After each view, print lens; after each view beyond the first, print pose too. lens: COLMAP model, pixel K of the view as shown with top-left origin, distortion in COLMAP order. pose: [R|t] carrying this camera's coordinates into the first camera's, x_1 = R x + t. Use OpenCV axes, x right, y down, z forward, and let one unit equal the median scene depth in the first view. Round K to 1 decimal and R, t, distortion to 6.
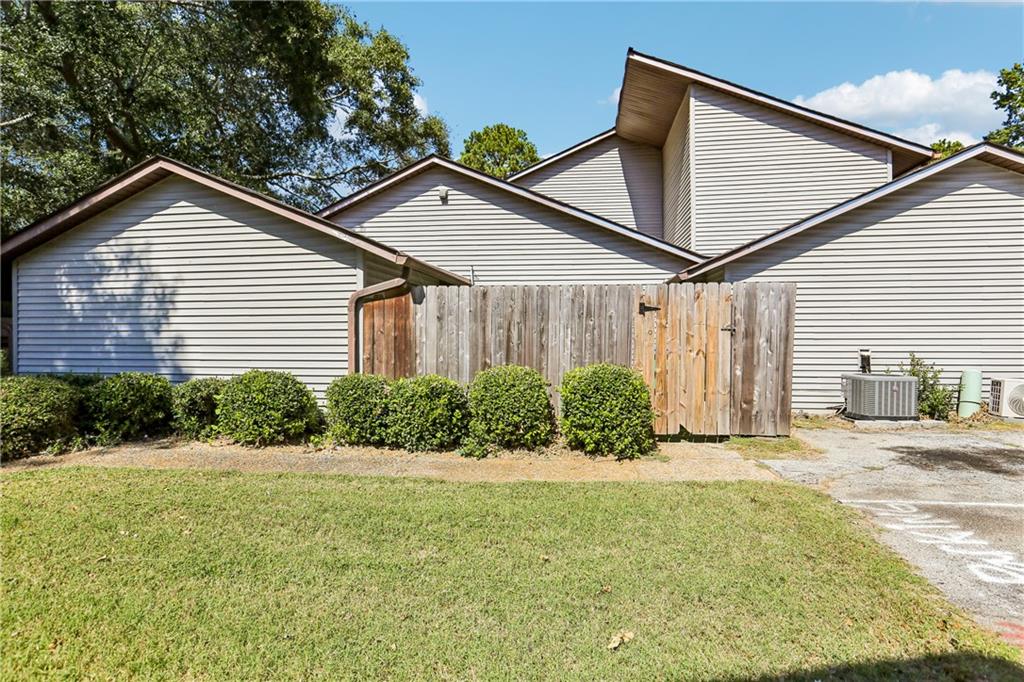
lens RADIAL K [[530.0, 0, 520.0], [0, 530.0, 341.5], [0, 0, 1]] dist [-0.031183, 0.012106]
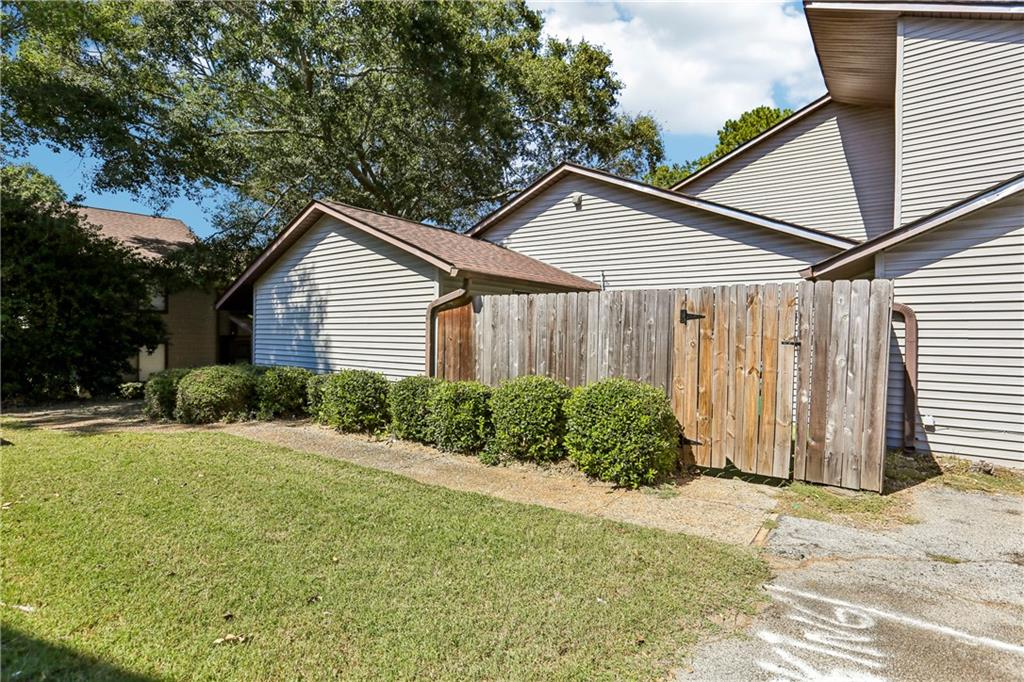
lens RADIAL K [[530.0, 0, 509.6], [0, 530.0, 343.7], [0, 0, 1]] dist [-0.031183, 0.012106]
pose [[0.869866, 0.019776, -0.492891, 0.401073], [-0.020949, 0.999776, 0.003141, -0.014736], [0.492843, 0.007593, 0.870085, 0.120613]]
